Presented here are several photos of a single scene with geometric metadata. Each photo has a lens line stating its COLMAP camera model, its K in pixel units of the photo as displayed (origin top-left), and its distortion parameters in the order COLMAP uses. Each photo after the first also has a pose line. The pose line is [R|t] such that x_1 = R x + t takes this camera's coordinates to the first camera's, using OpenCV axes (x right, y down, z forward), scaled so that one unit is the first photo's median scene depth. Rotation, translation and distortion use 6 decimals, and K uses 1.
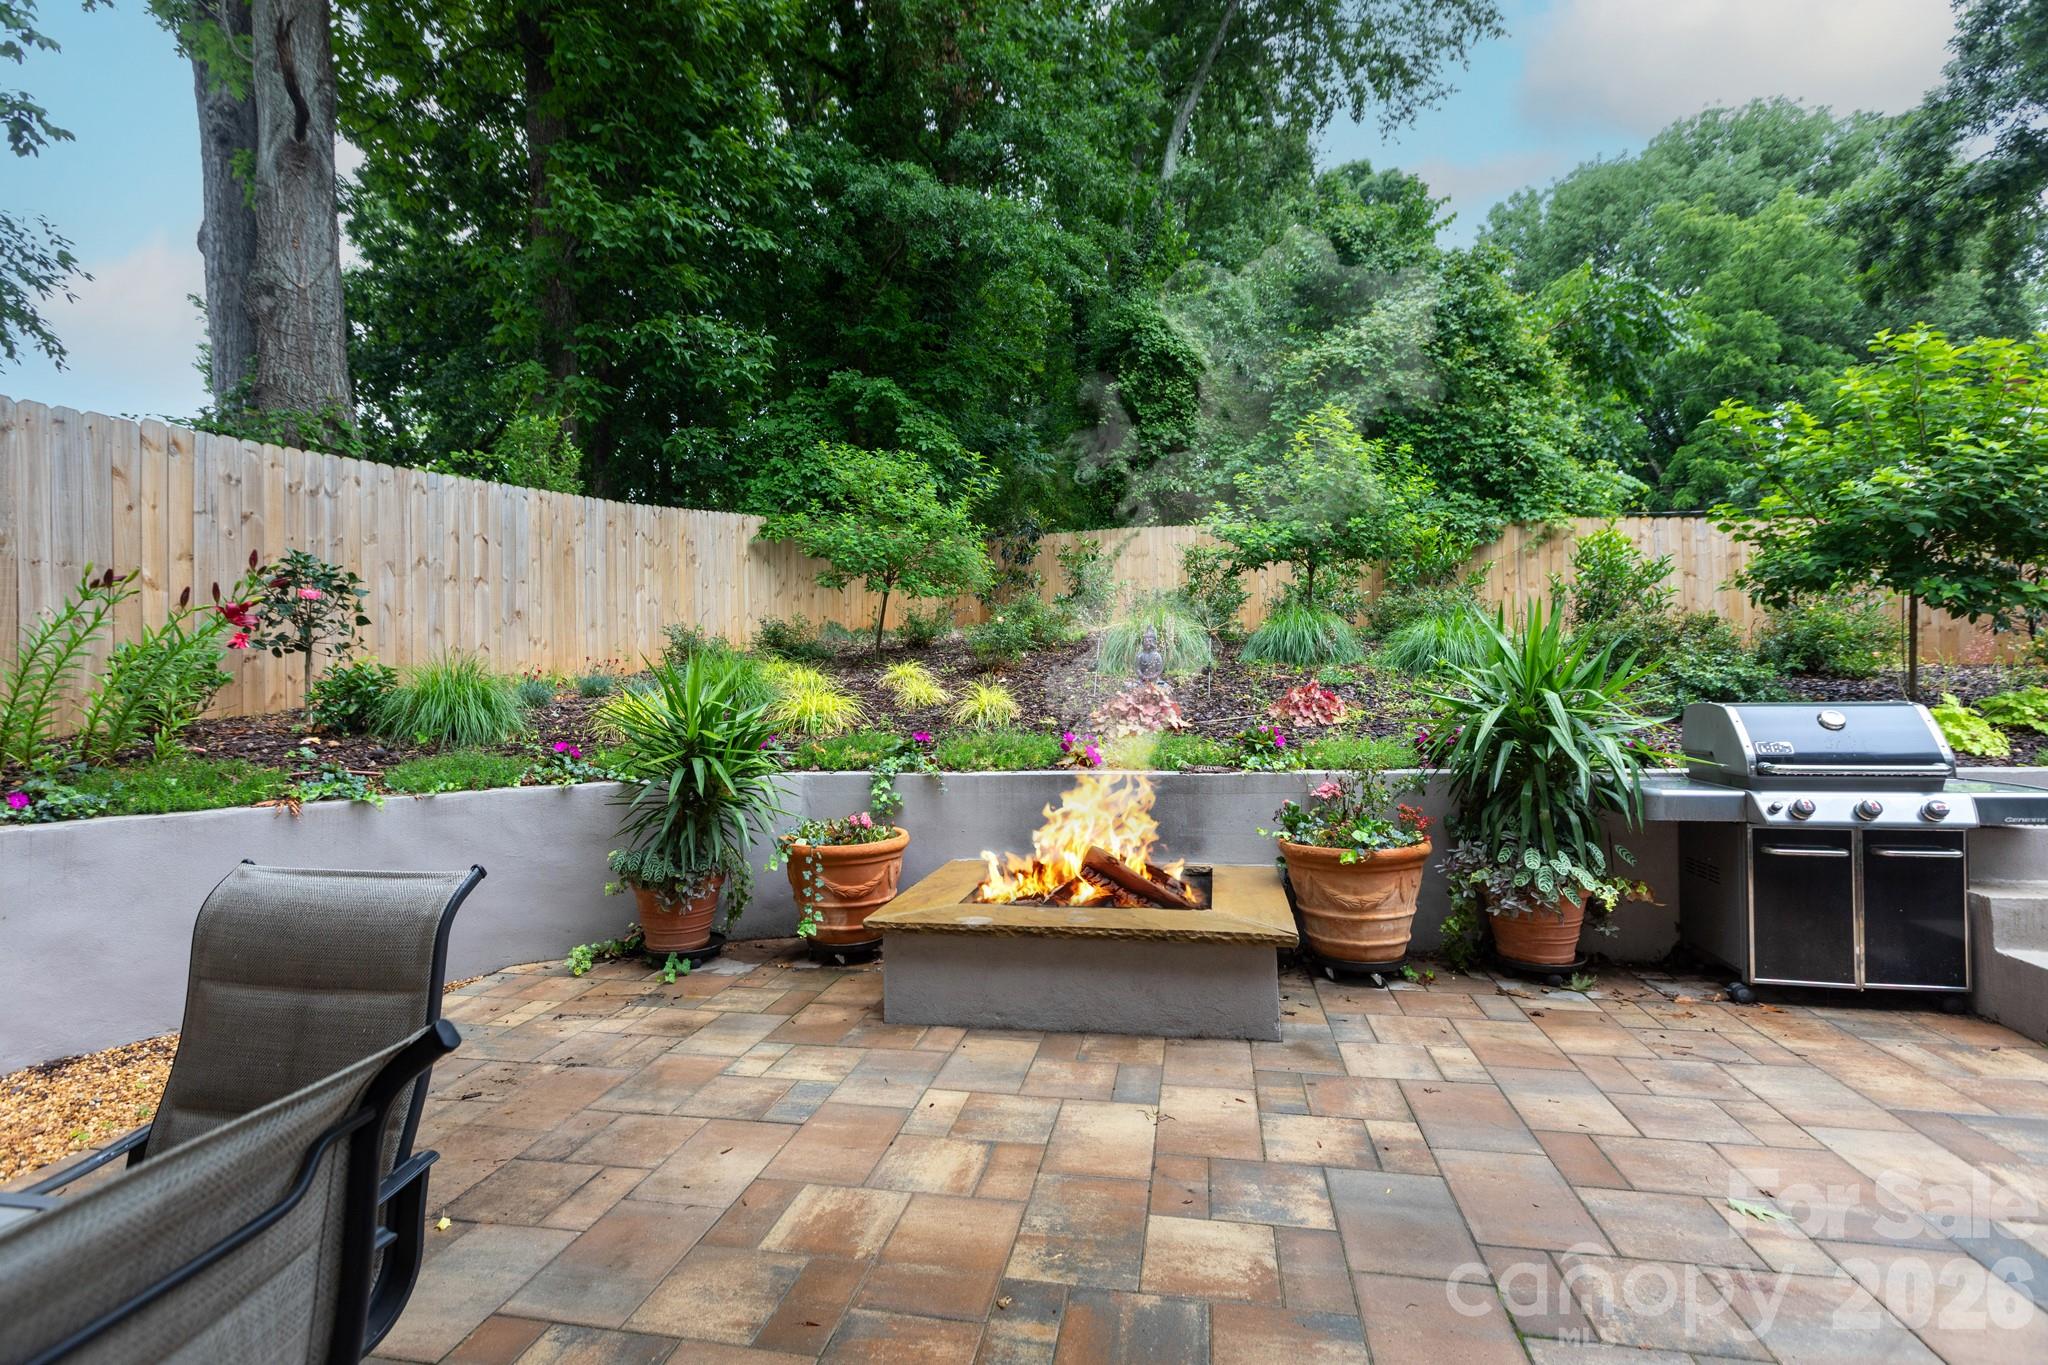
lens RADIAL K [[951.0, 0, 1016.0], [0, 951.0, 688.1], [0, 0, 1]] dist [-0.000848, 0.000184]
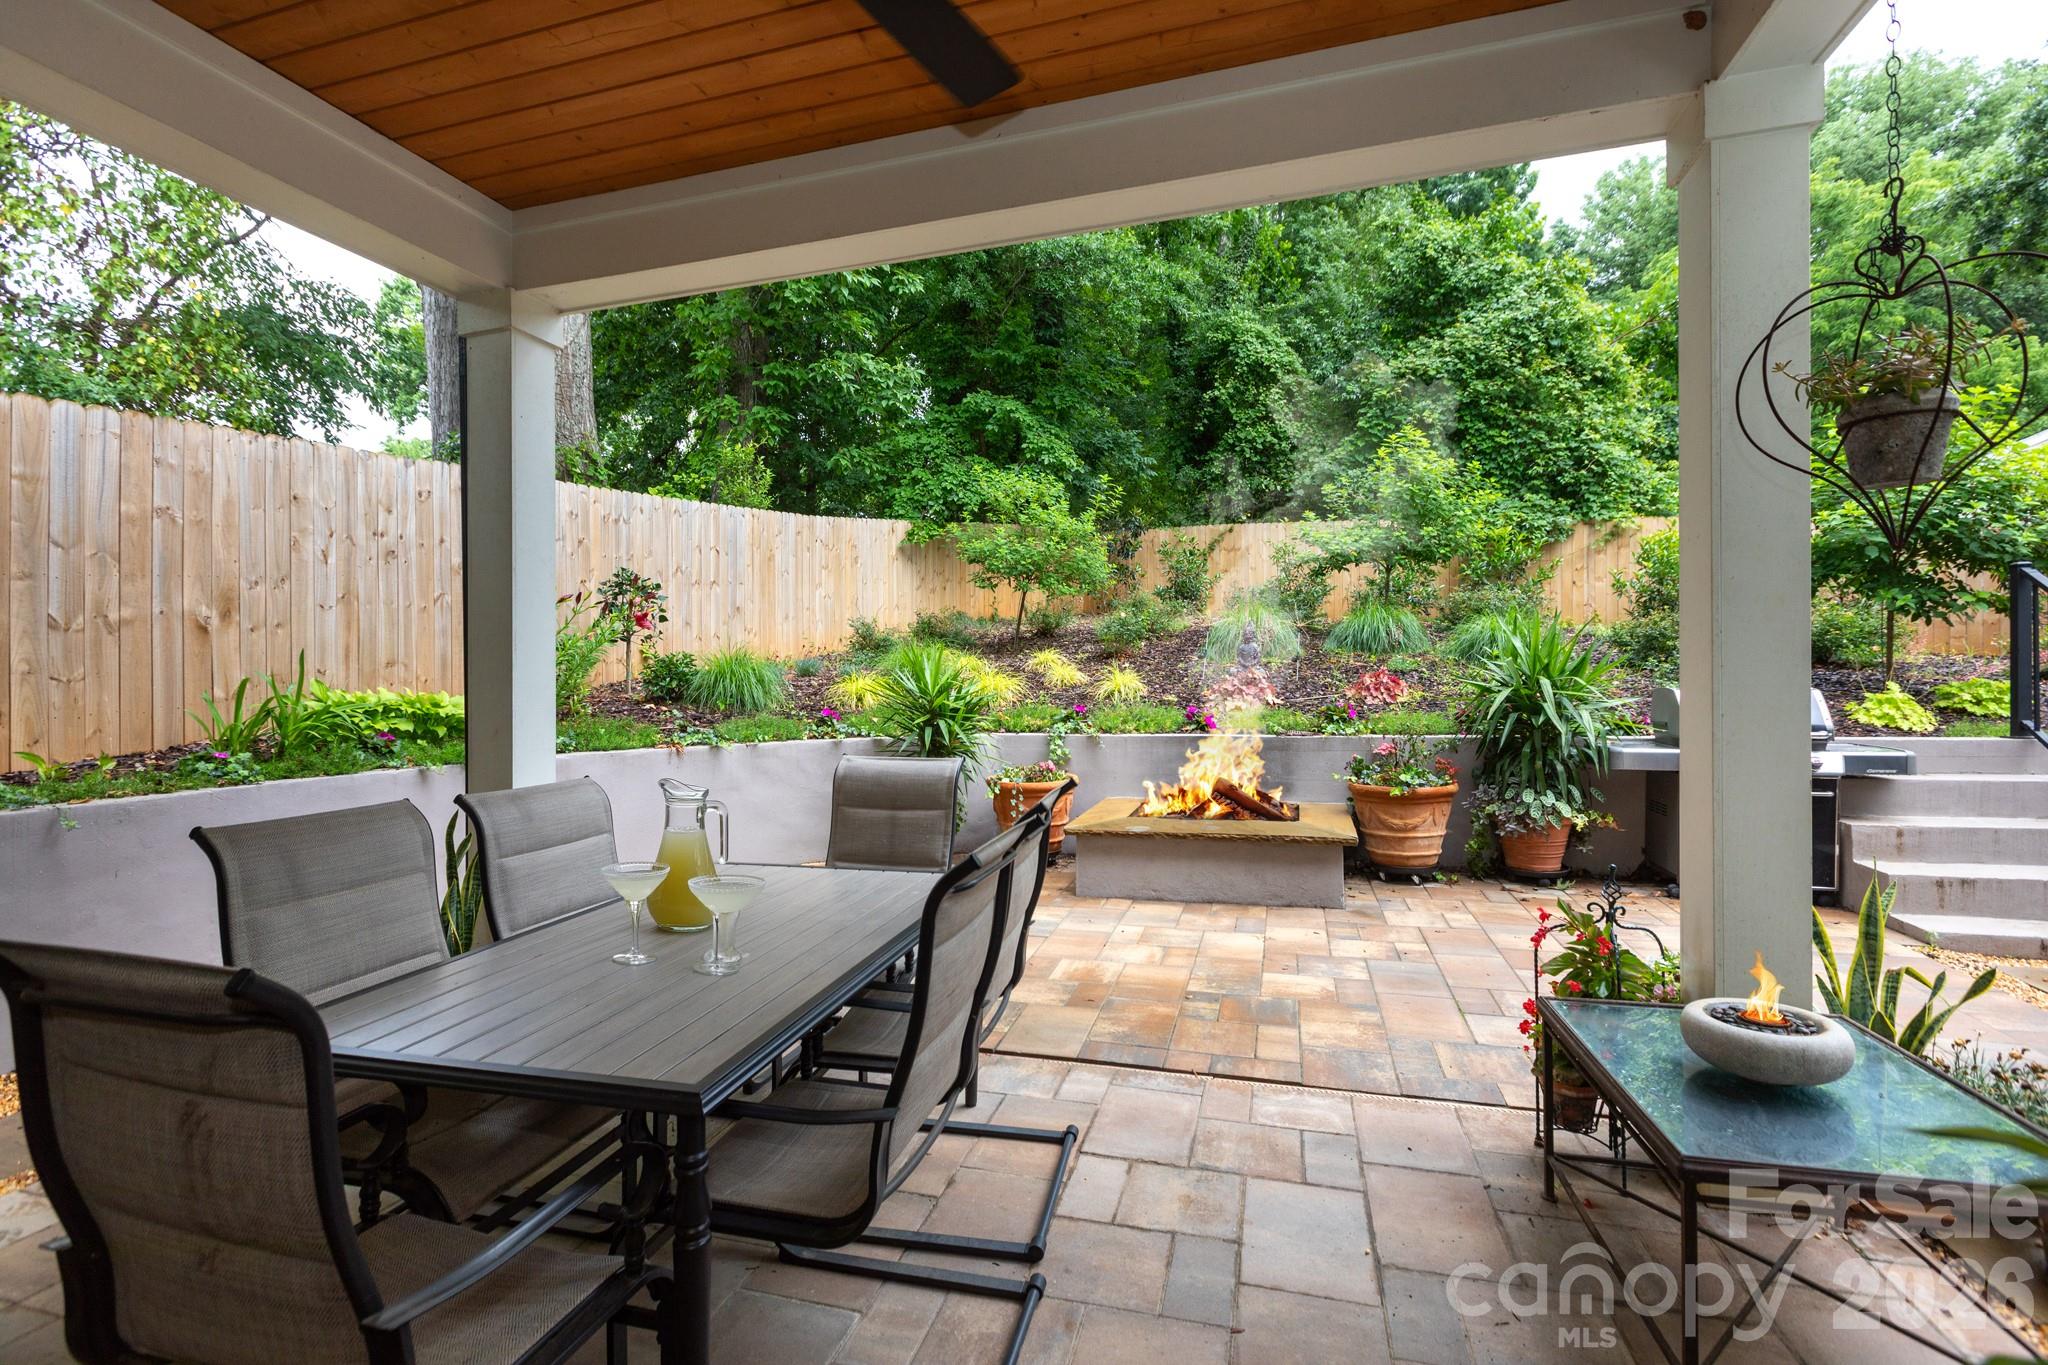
lens RADIAL K [[957.1, 0, 1025.2], [0, 957.1, 714.7], [0, 0, 1]] dist [0.000238, -0.000370]
pose [[0.997453, 0.010332, -0.070580, -0.051232], [-0.006924, 0.998806, 0.048364, -0.002913], [0.070995, -0.047753, 0.996333, -0.222344]]
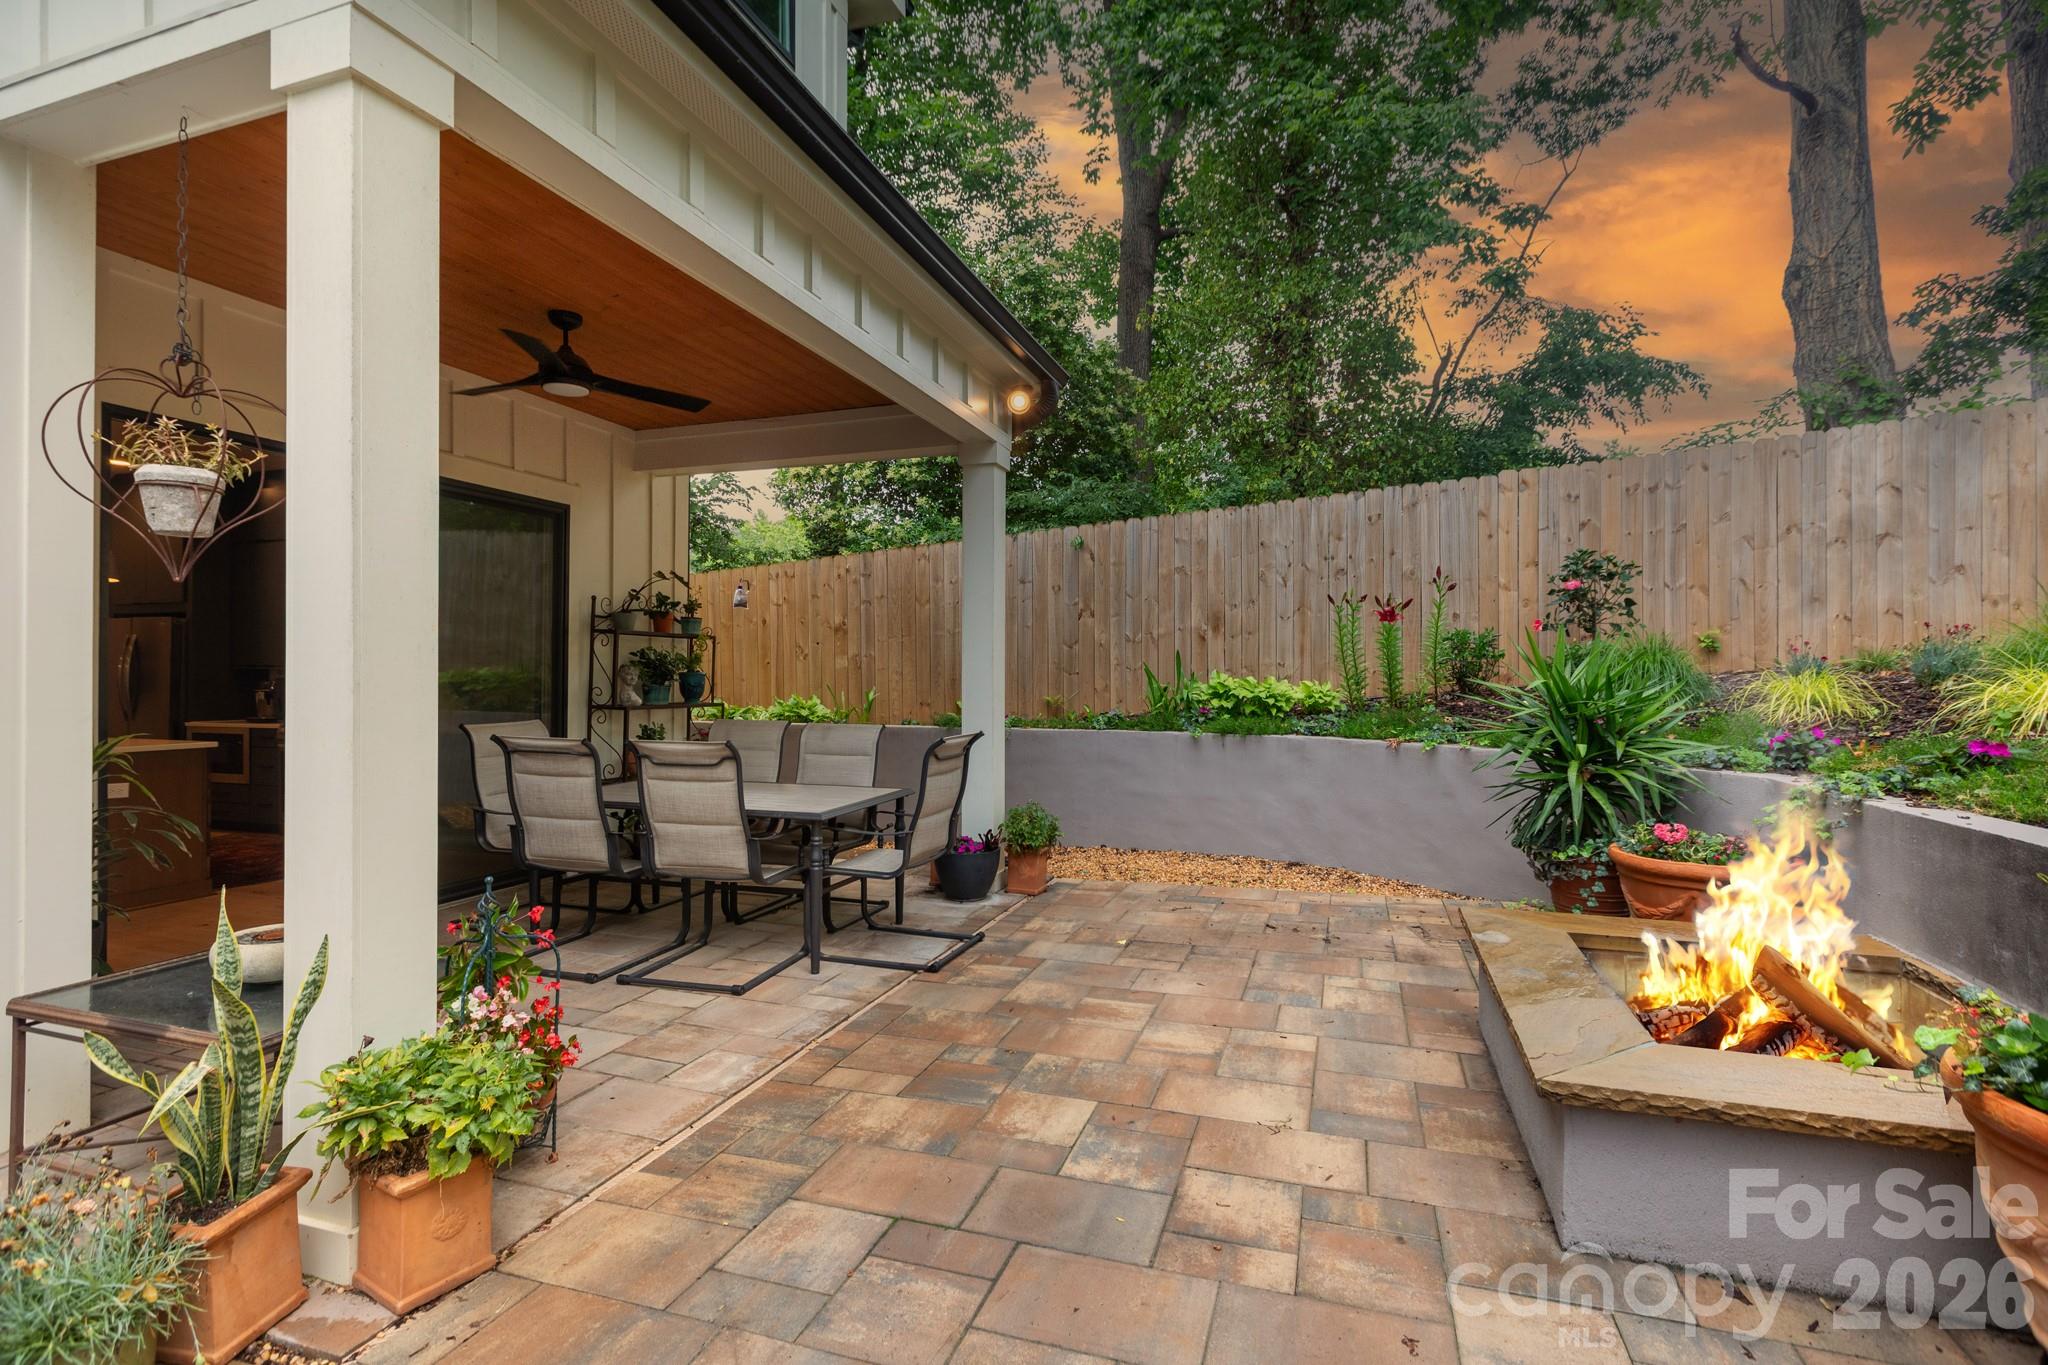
lens RADIAL K [[957.1, 0, 1025.2], [0, 957.1, 714.7], [0, 0, 1]] dist [0.000238, -0.000370]
pose [[-0.134692, 0.063728, -0.988836, 0.383173], [0.005306, 0.997962, 0.063593, -0.009130], [0.990873, 0.003319, -0.134755, 0.302350]]
